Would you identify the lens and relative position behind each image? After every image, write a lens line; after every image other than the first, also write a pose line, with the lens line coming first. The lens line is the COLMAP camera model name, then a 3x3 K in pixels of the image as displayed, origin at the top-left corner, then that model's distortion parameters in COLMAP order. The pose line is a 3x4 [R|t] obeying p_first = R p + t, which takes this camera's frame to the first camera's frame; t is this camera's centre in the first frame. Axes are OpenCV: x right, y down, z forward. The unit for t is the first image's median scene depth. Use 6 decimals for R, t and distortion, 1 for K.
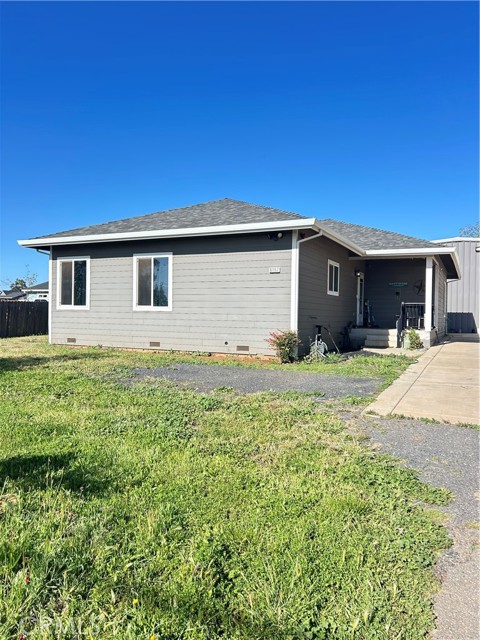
lens RADIAL K [[482.1, 0, 238.5], [0, 482.1, 322.8], [0, 0, 1]] dist [0.057331, -0.065679]
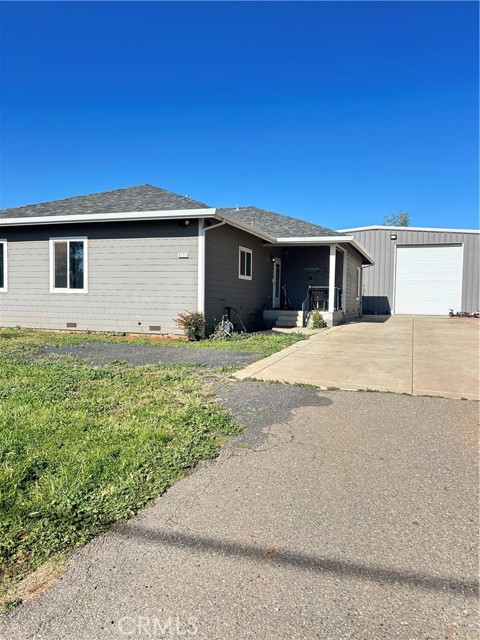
lens RADIAL K [[481.3, 0, 240.0], [0, 481.3, 320.0], [0, 0, 1]] dist [0.173587, -0.448364]
pose [[0.994403, -0.003828, 0.105583, 0.087682], [0.000923, 0.999620, 0.027549, 0.005655], [-0.105648, -0.027297, 0.994029, -0.095071]]
